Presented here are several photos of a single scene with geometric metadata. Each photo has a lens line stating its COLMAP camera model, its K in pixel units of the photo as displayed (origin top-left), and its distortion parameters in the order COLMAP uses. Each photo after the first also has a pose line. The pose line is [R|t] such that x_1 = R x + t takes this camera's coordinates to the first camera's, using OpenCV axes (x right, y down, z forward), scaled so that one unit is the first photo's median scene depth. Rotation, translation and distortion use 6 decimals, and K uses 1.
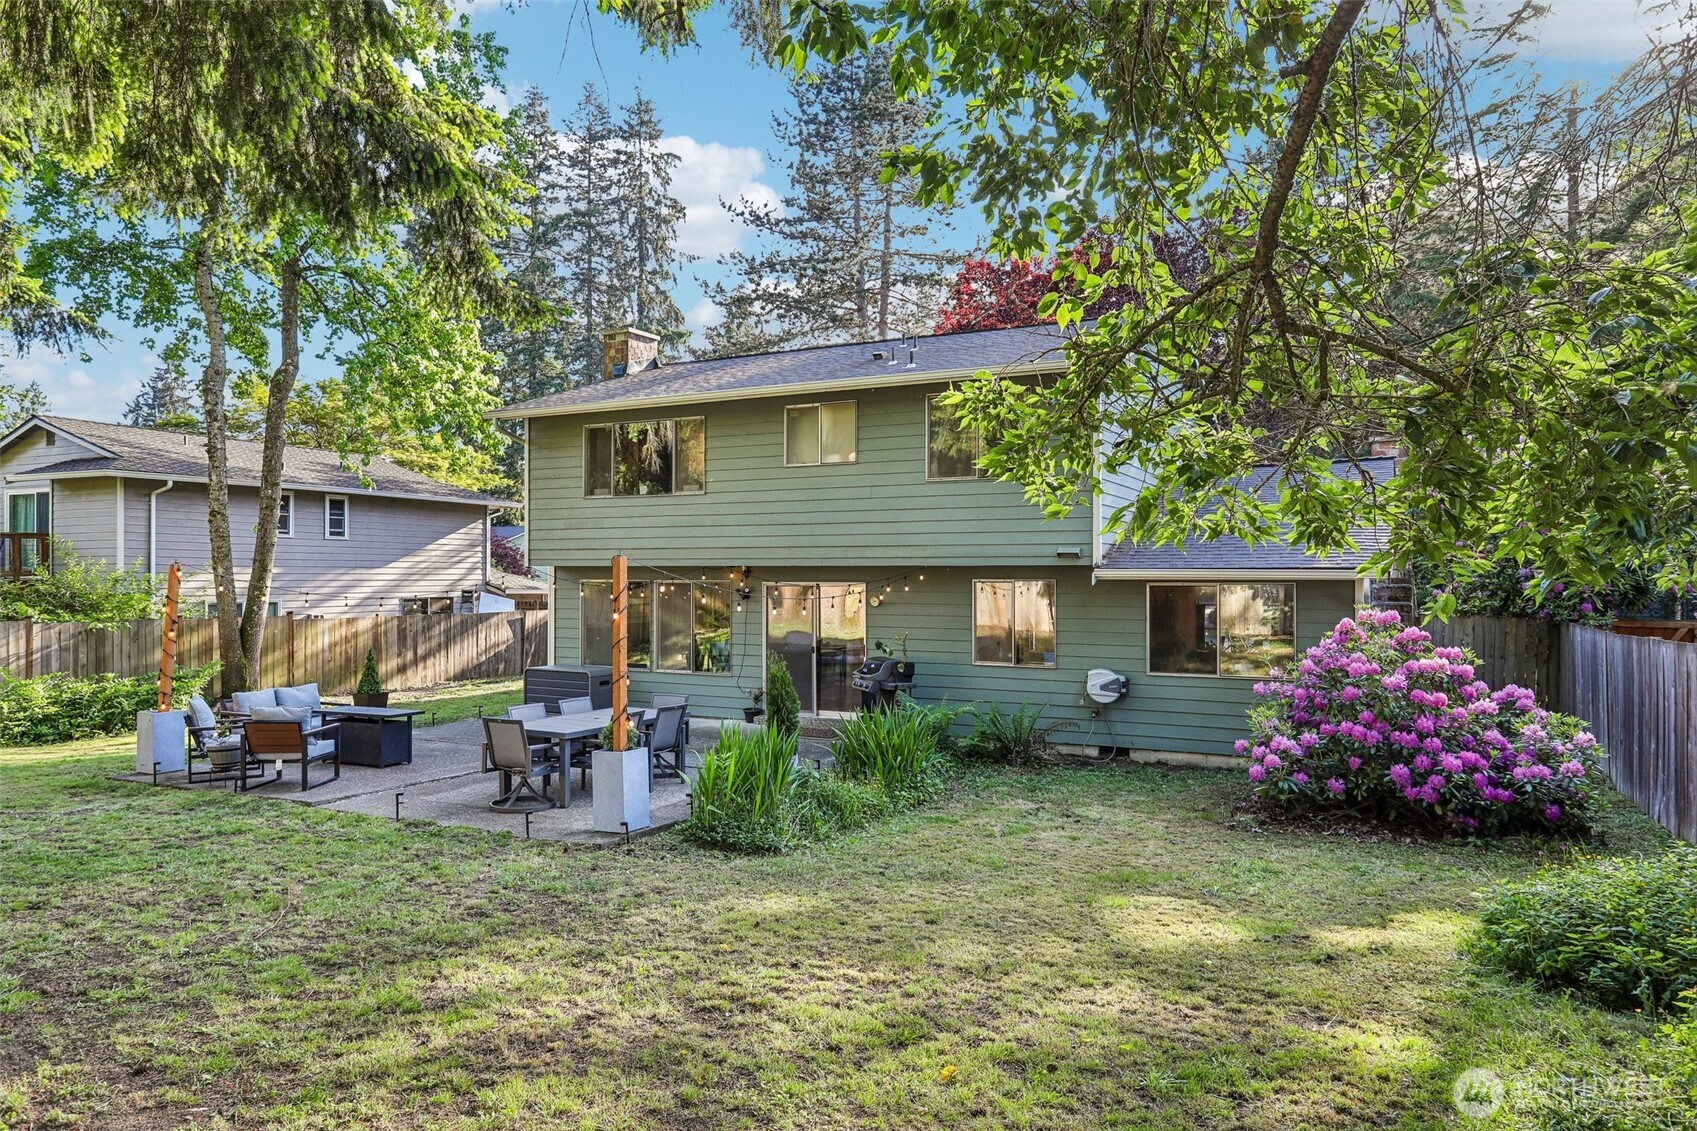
lens RADIAL K [[1142.2, 0, 847.6], [0, 1142.2, 561.1], [0, 0, 1]] dist [0.005914, 0.000236]
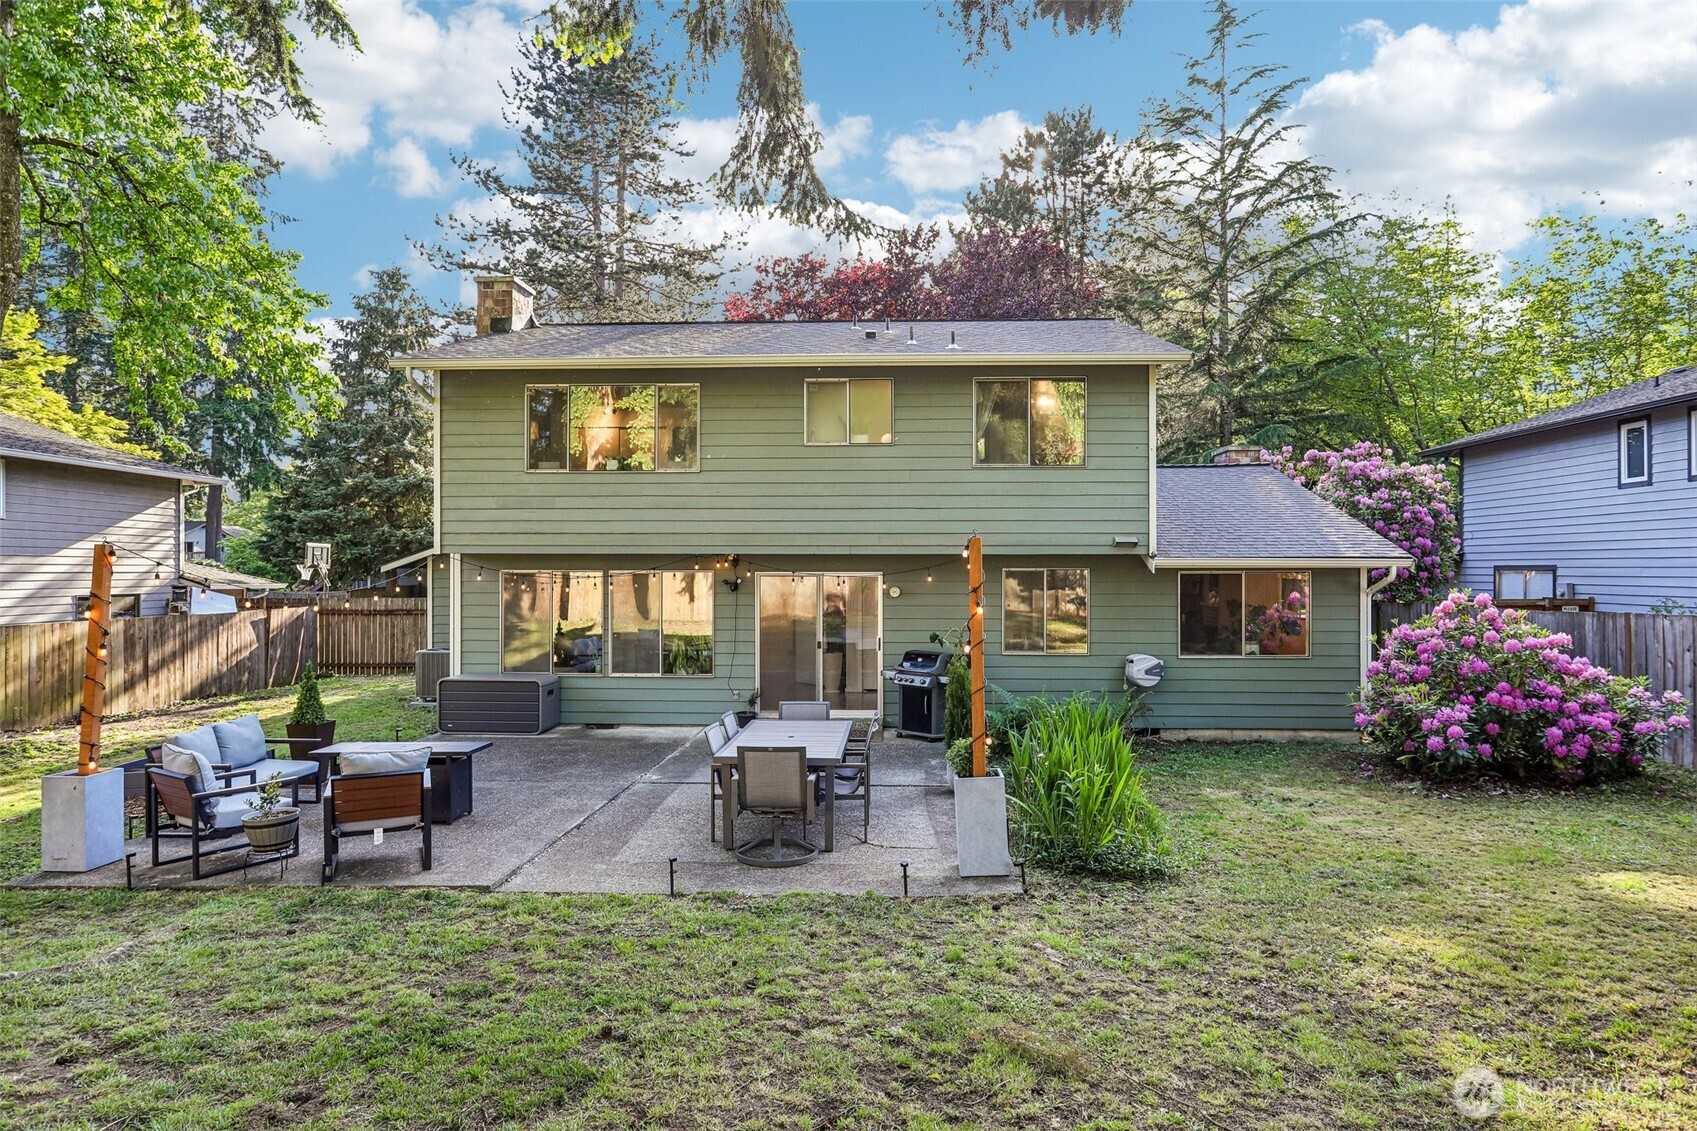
lens RADIAL K [[1043.0, 0, 849.0], [0, 1043.0, 567.0], [0, 0, 1]] dist [-0.010263, 0.003165]
pose [[0.900540, -0.000239, 0.434773, -0.323934], [-0.004784, 0.999934, 0.010459, 0.004874], [-0.434747, -0.011499, 0.900479, 0.196699]]
